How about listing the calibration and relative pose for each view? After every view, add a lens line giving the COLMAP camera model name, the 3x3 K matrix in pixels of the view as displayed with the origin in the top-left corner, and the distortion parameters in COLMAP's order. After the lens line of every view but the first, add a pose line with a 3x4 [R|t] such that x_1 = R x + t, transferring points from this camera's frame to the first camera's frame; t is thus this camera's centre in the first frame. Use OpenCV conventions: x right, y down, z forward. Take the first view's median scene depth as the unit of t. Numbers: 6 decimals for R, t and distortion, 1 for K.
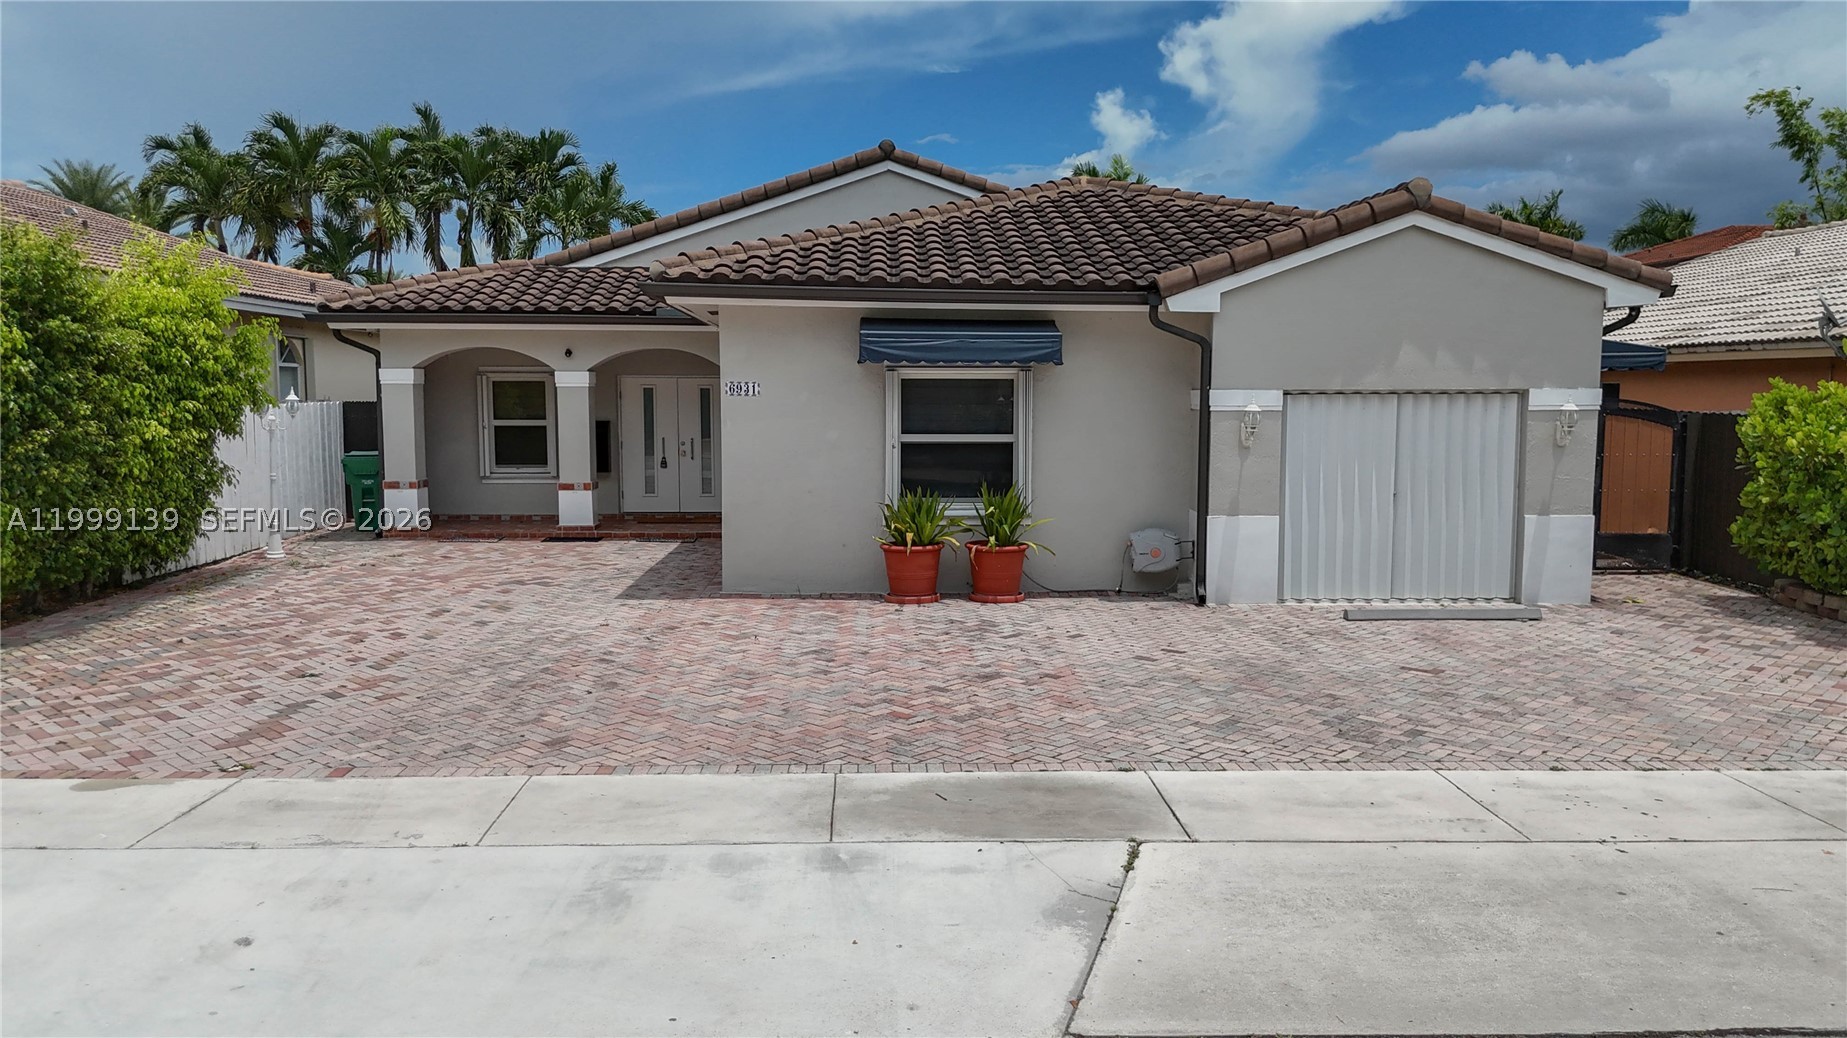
lens RADIAL K [[1373.7, 0, 925.0], [0, 1373.7, 518.5], [0, 0, 1]] dist [0.050968, -0.039463]
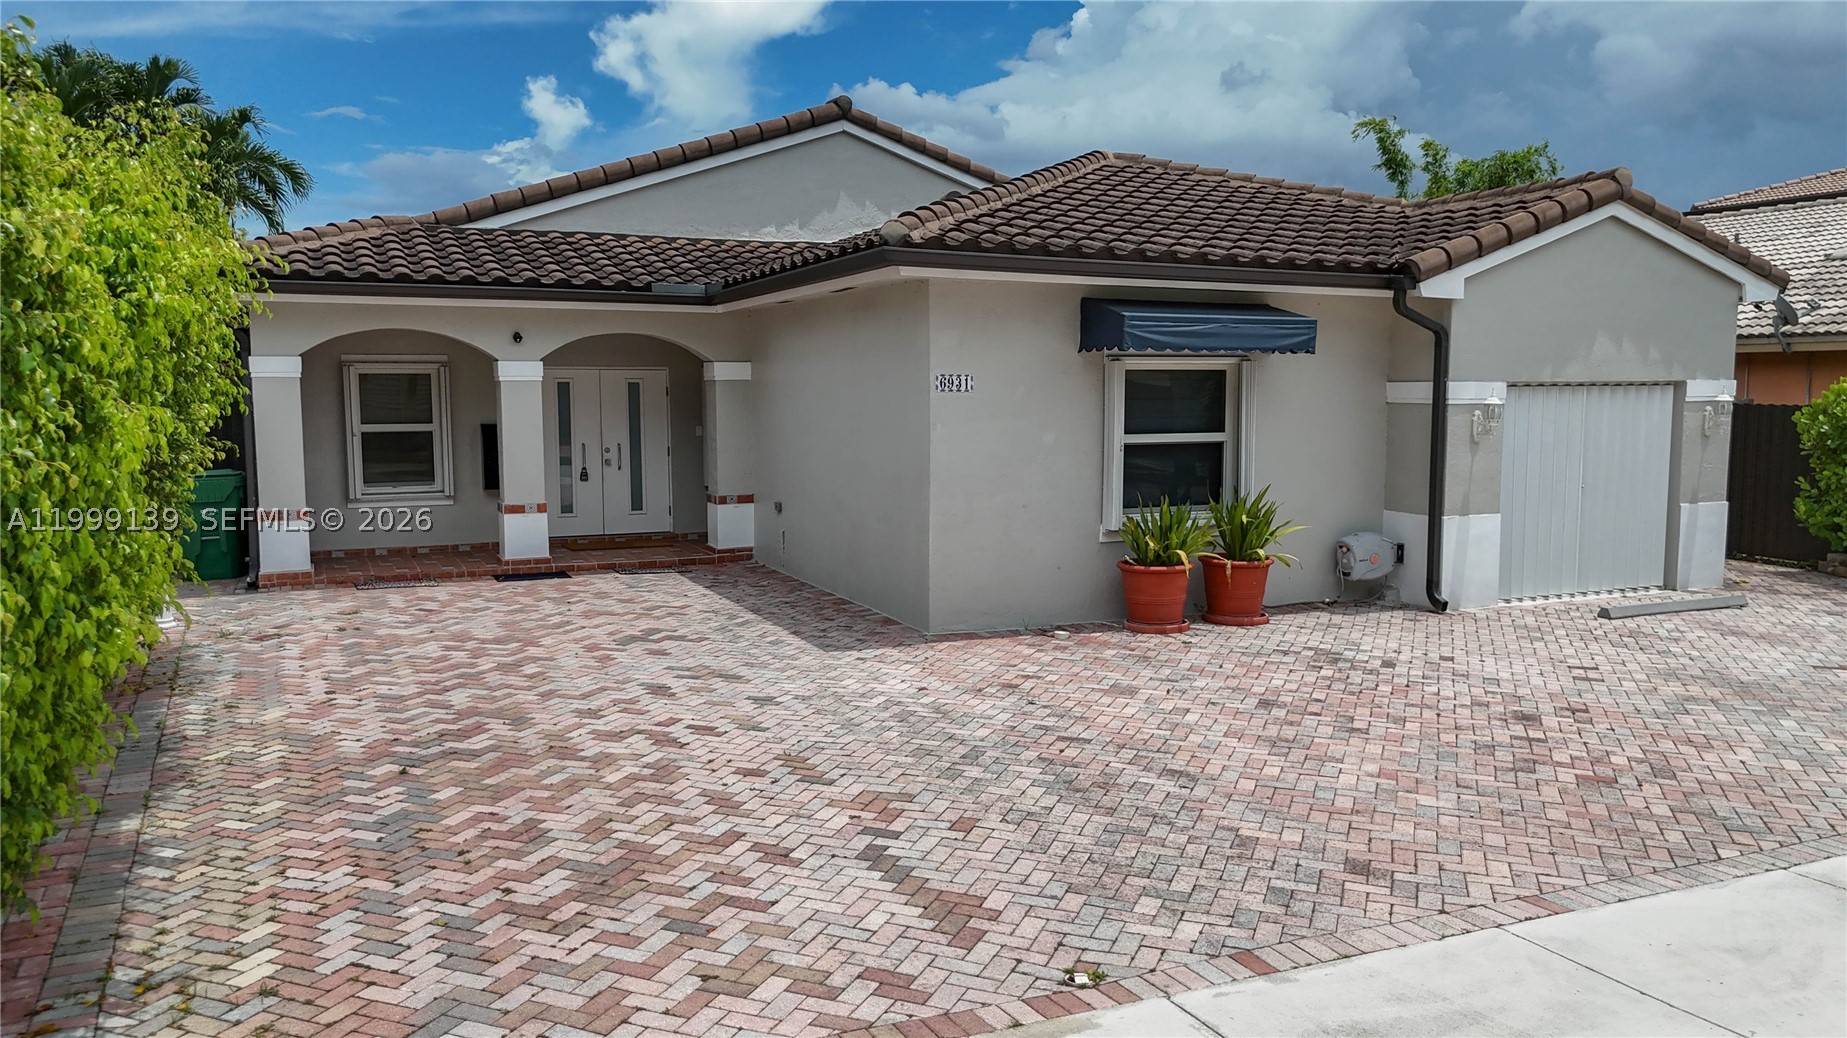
lens RADIAL K [[1373.7, 0, 921.0], [0, 1373.7, 520.5], [0, 0, 1]] dist [0.050968, -0.039463]
pose [[0.925363, -0.040011, 0.376964, -0.470403], [0.038065, 0.999196, 0.012614, -0.024248], [-0.377166, 0.002676, 0.926142, 0.260234]]
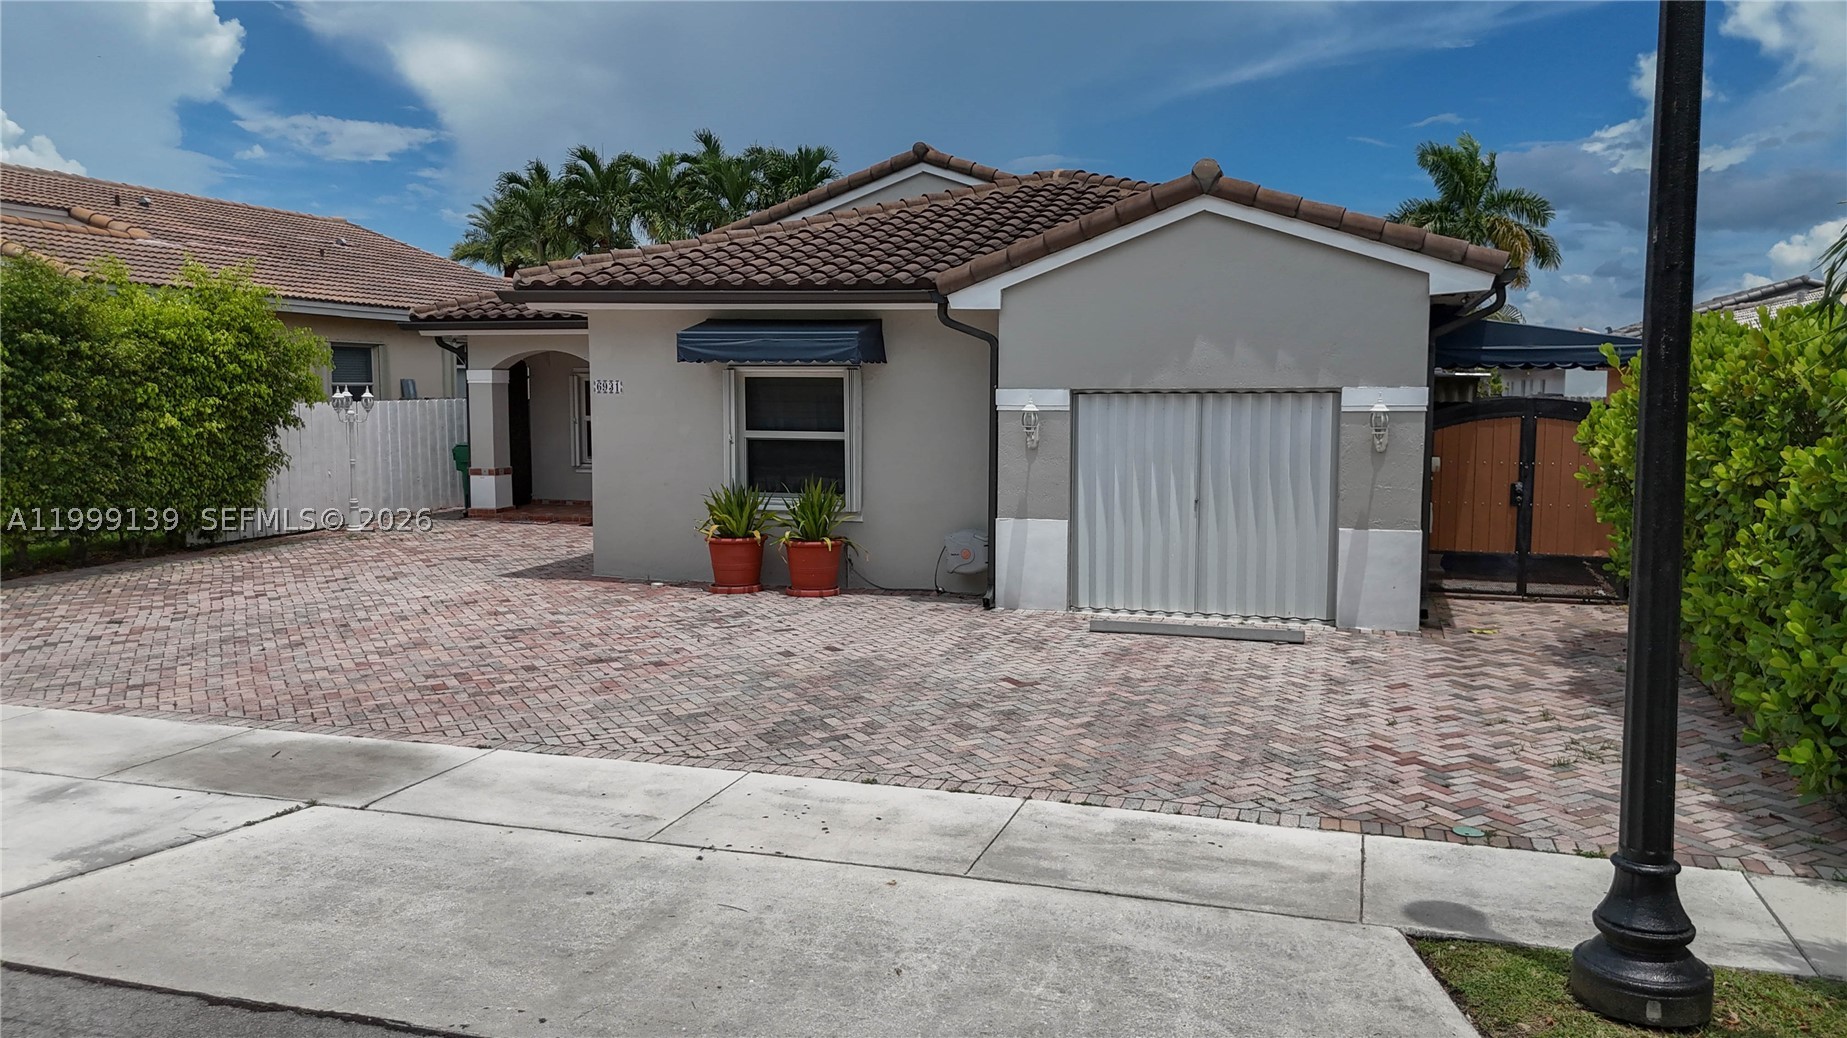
lens RADIAL K [[1373.7, 0, 926.6], [0, 1373.7, 514.8], [0, 0, 1]] dist [0.050968, -0.039463]
pose [[0.942237, 0.030471, -0.333558, 0.476755], [-0.031082, 0.999511, 0.003505, -0.005737], [0.333501, 0.007065, 0.942723, 0.065219]]
